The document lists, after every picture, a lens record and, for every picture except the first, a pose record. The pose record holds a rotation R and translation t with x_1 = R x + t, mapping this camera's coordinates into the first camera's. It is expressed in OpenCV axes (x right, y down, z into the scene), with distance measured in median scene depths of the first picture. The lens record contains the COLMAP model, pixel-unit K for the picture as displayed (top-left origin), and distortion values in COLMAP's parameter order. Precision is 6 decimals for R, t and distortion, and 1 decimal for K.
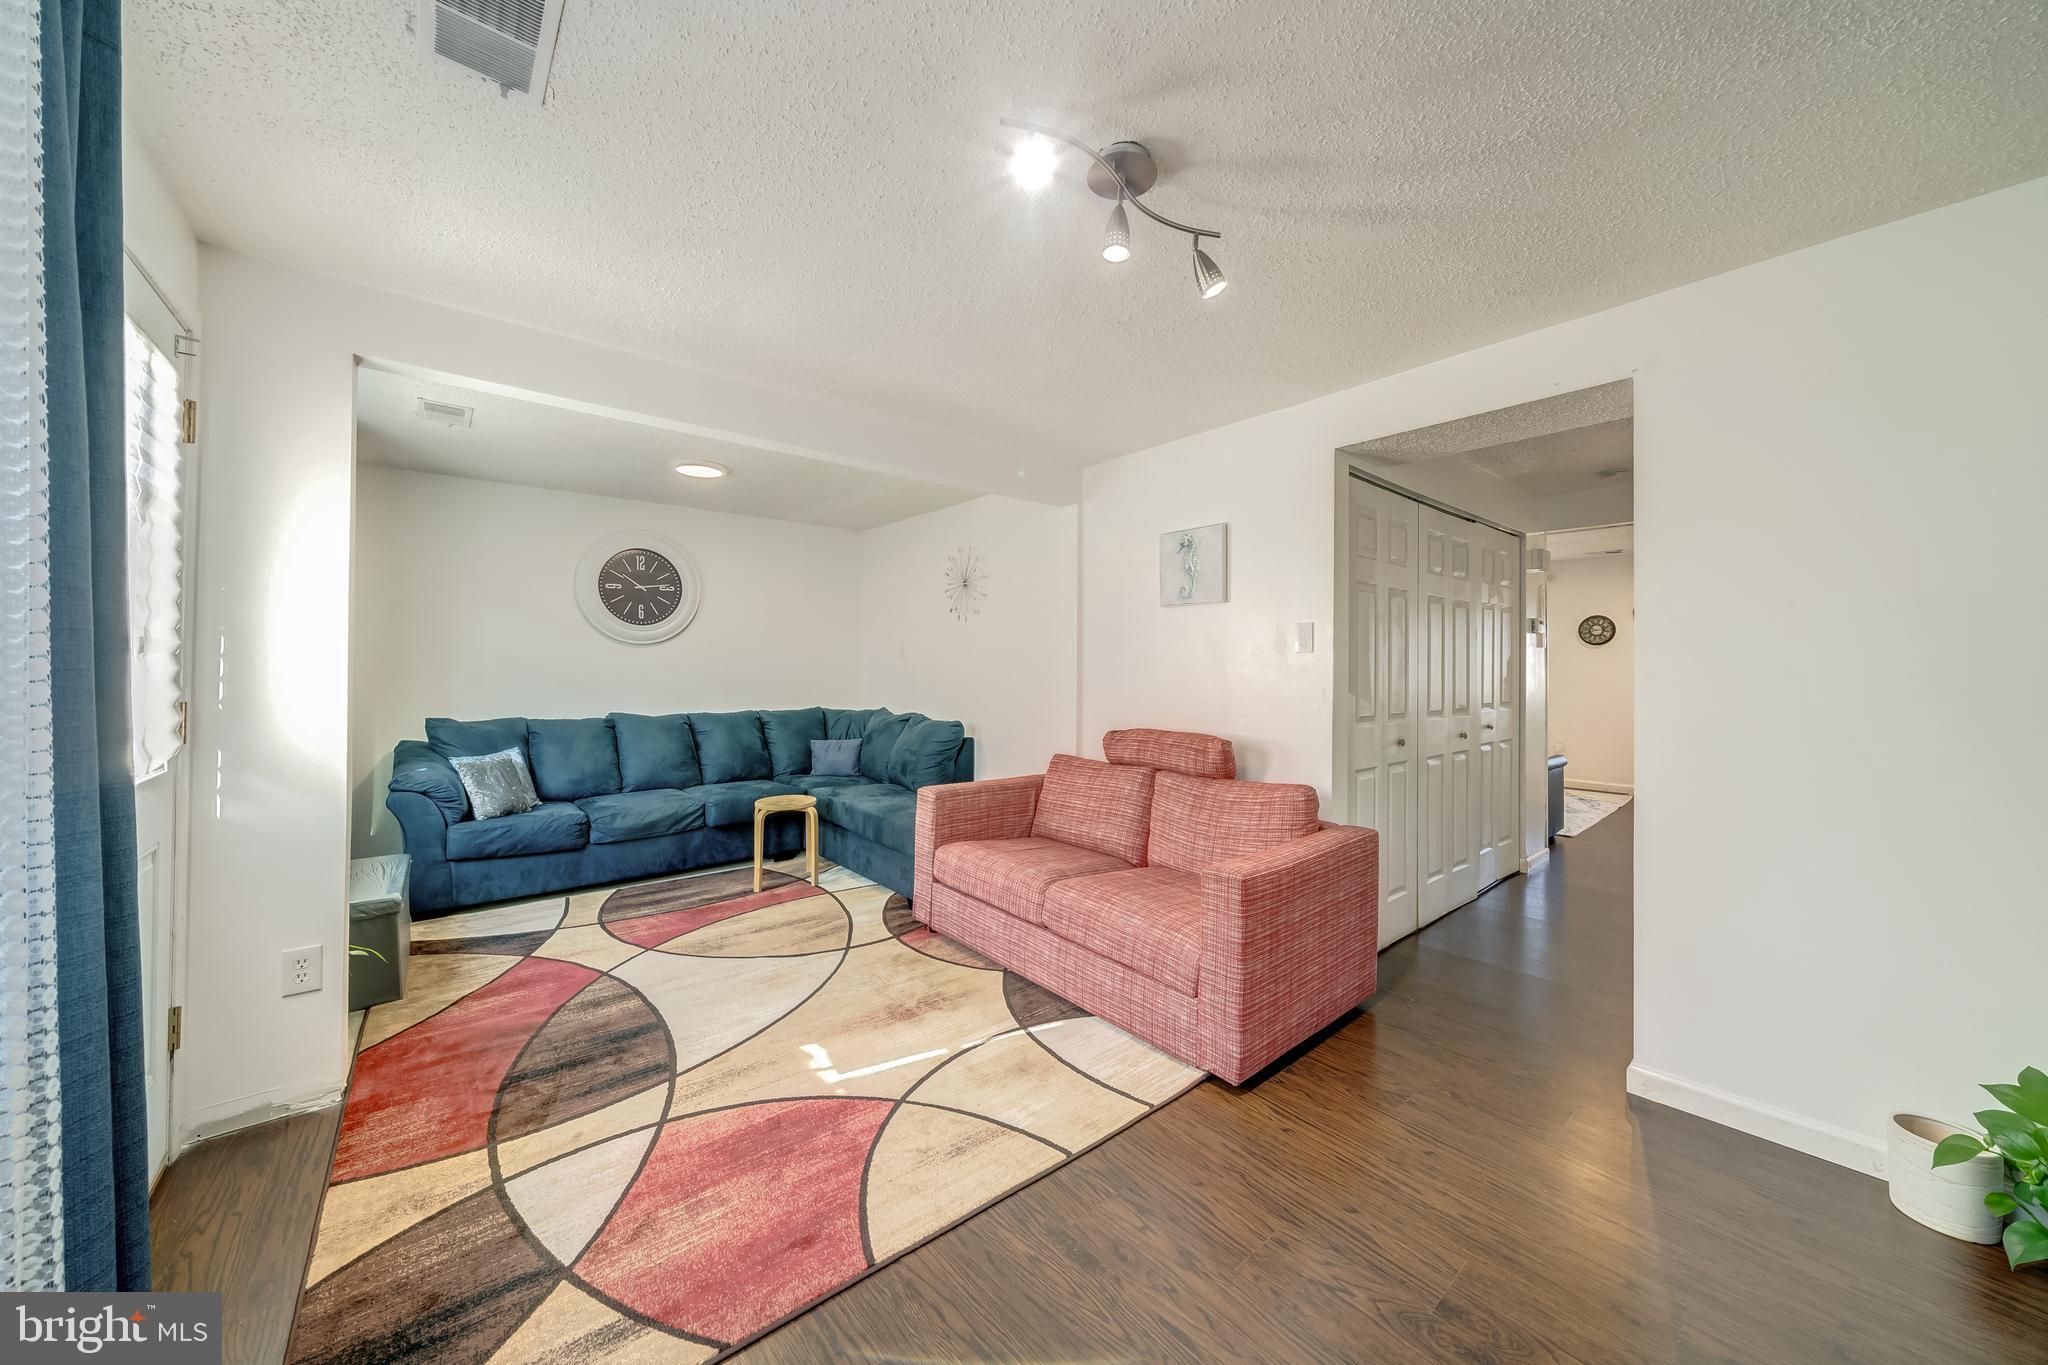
lens RADIAL K [[700.1, 0, 971.6], [0, 700.1, 662.8], [0, 0, 1]] dist [-0.022825, -0.000068]
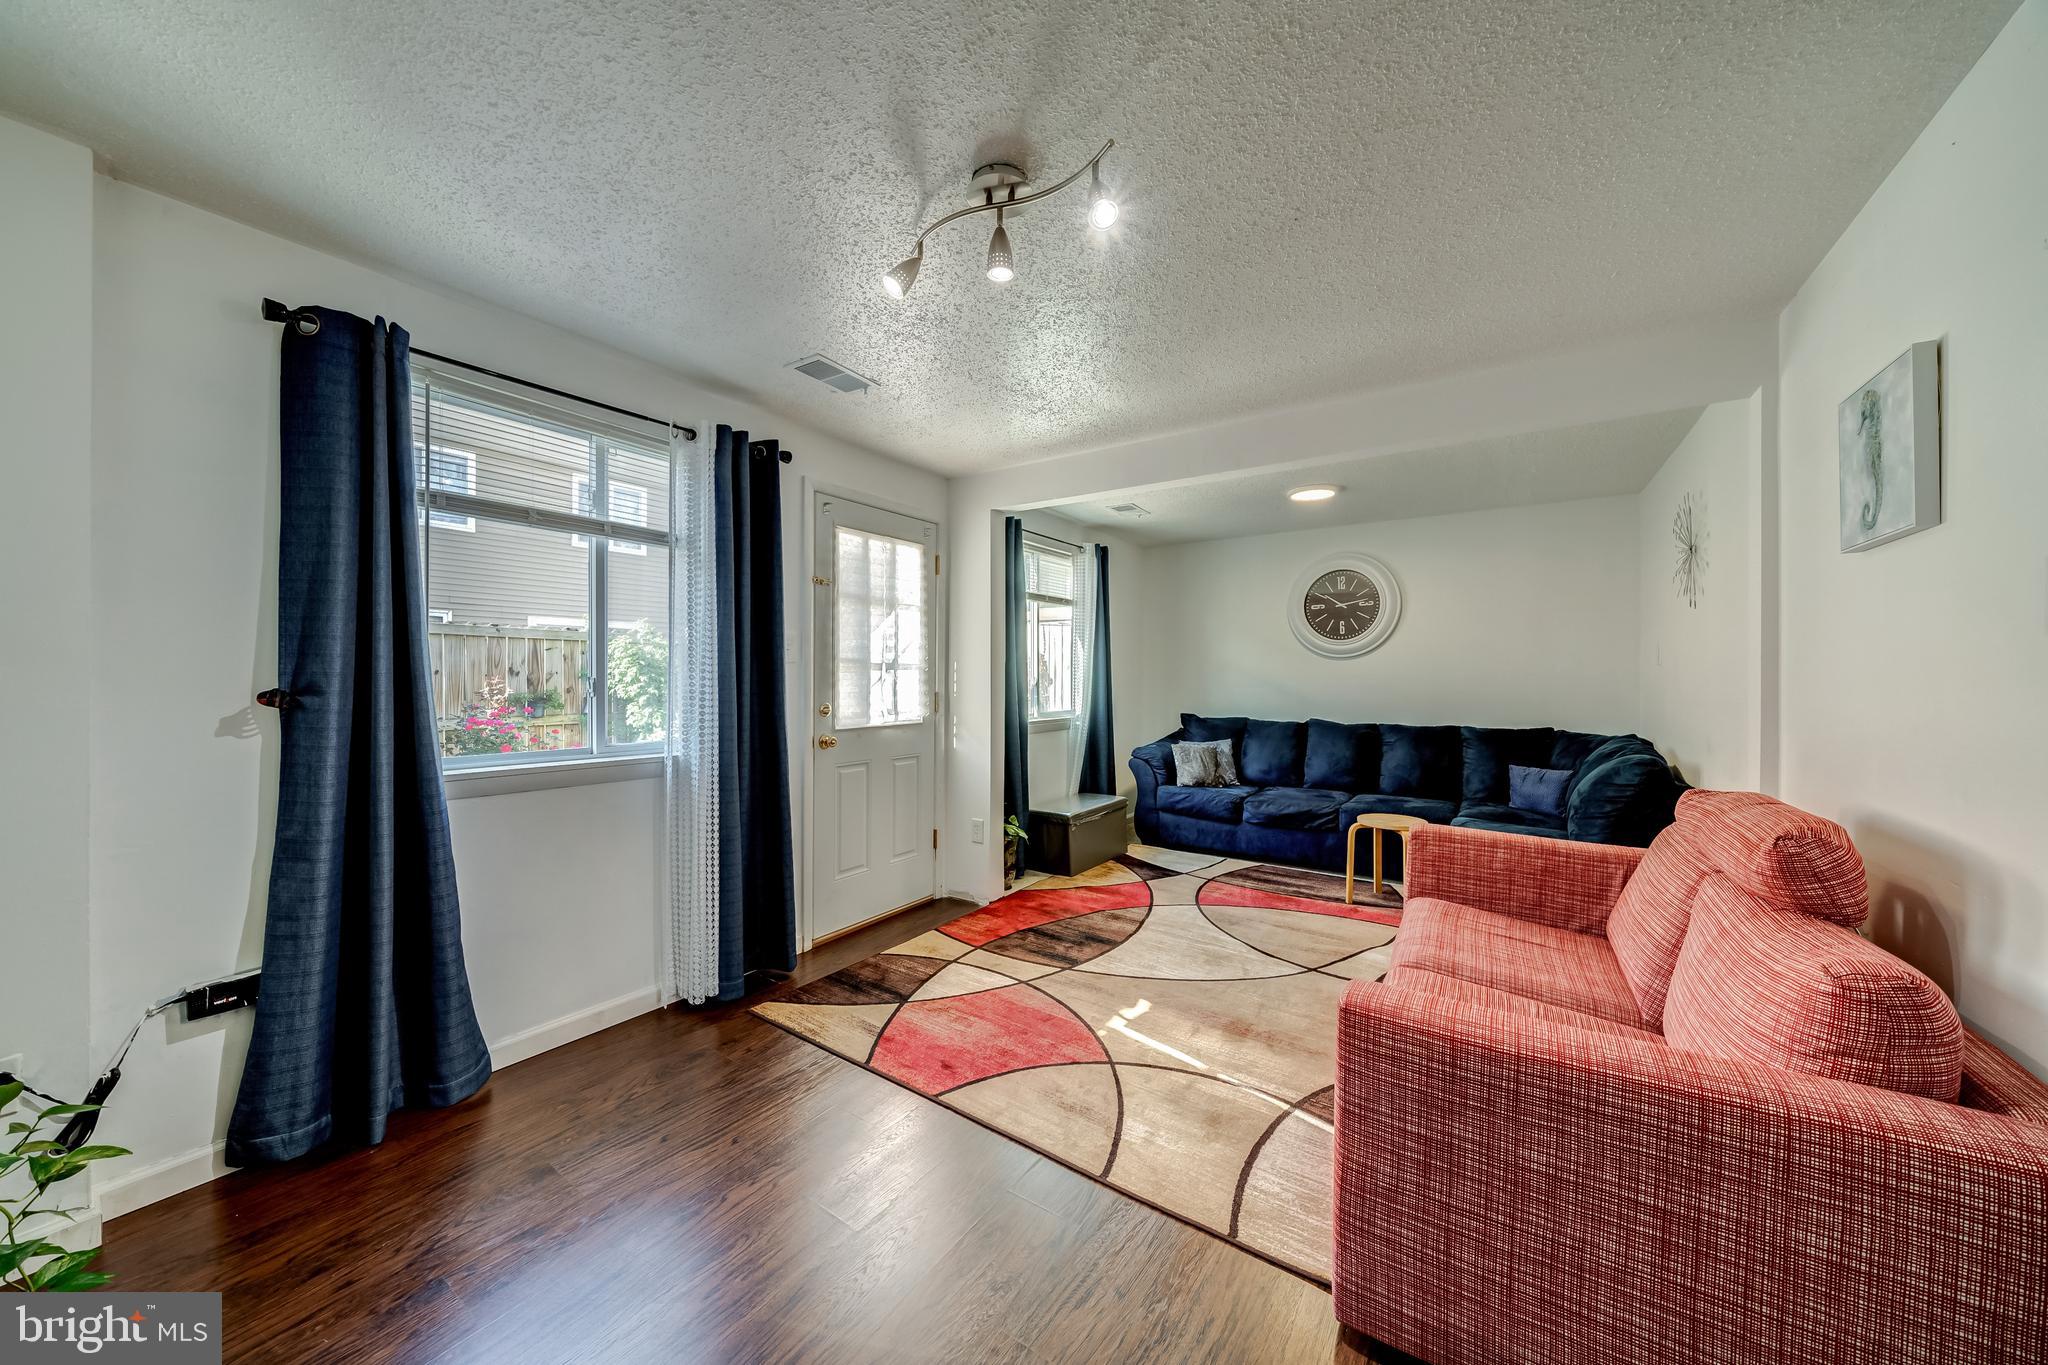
lens RADIAL K [[680.1, 0, 1073.7], [0, 680.1, 678.0], [0, 0, 1]] dist [-0.033109, -0.000010]
pose [[0.315035, -0.000692, -0.949080, 0.554151], [0.002455, 0.999997, 0.000086, 0.006728], [0.949077, -0.002357, 0.315036, 0.371139]]
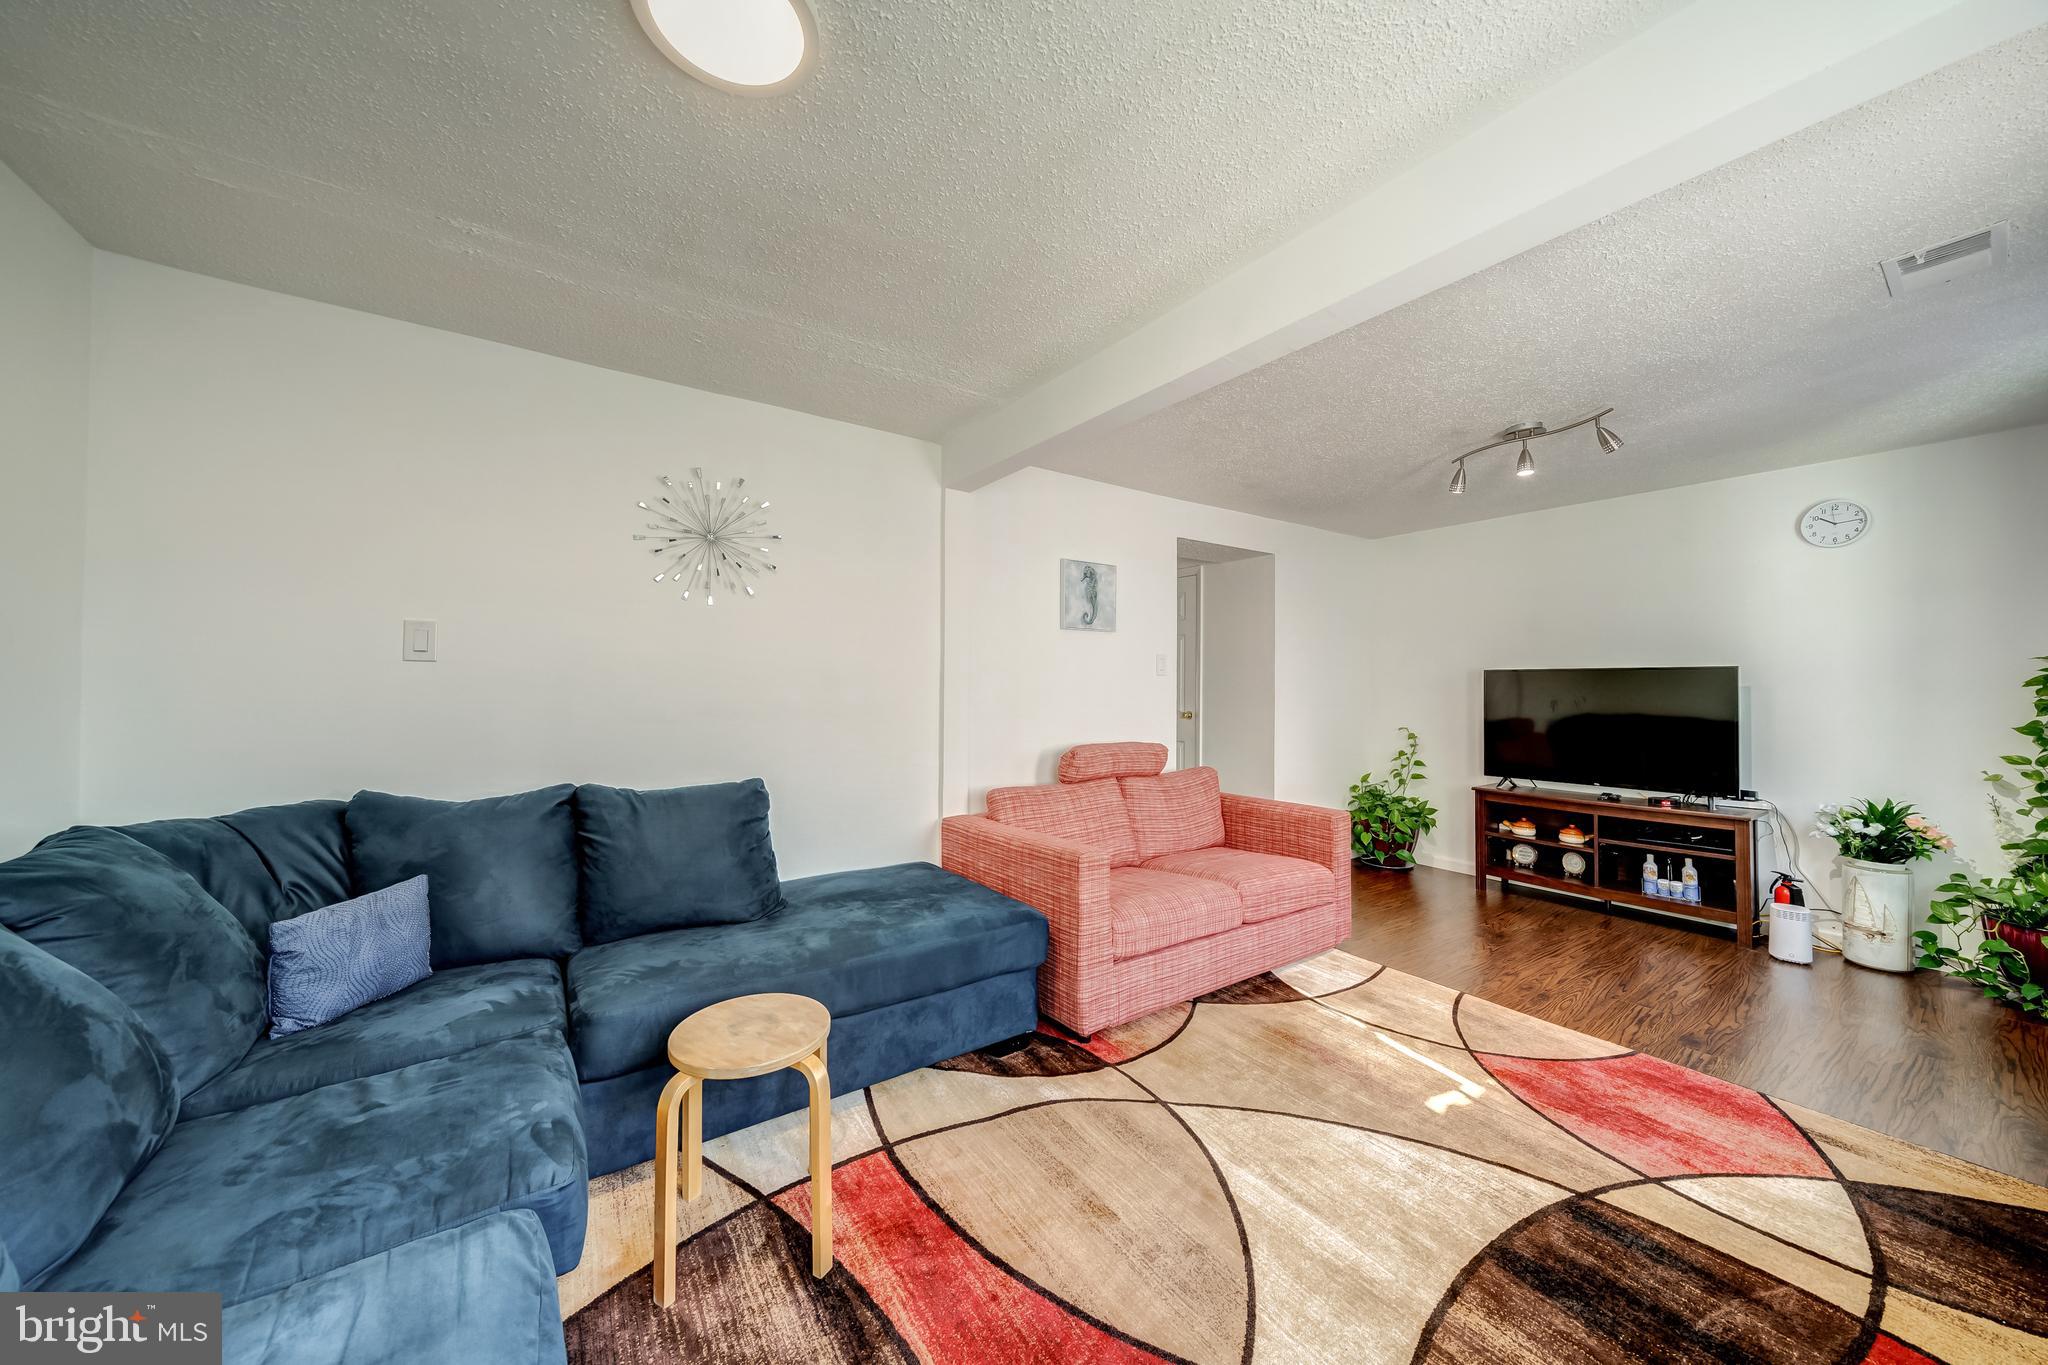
lens RADIAL K [[646.9, 0, 1119.0], [0, 646.9, 678.9], [0, 0, 1]] dist [-0.012818, 0.000001]
pose [[0.044911, 0.009497, 0.998946, -0.763899], [-0.008668, 0.999921, -0.009117, 0.004449], [-0.998953, -0.008249, 0.044990, 0.960086]]
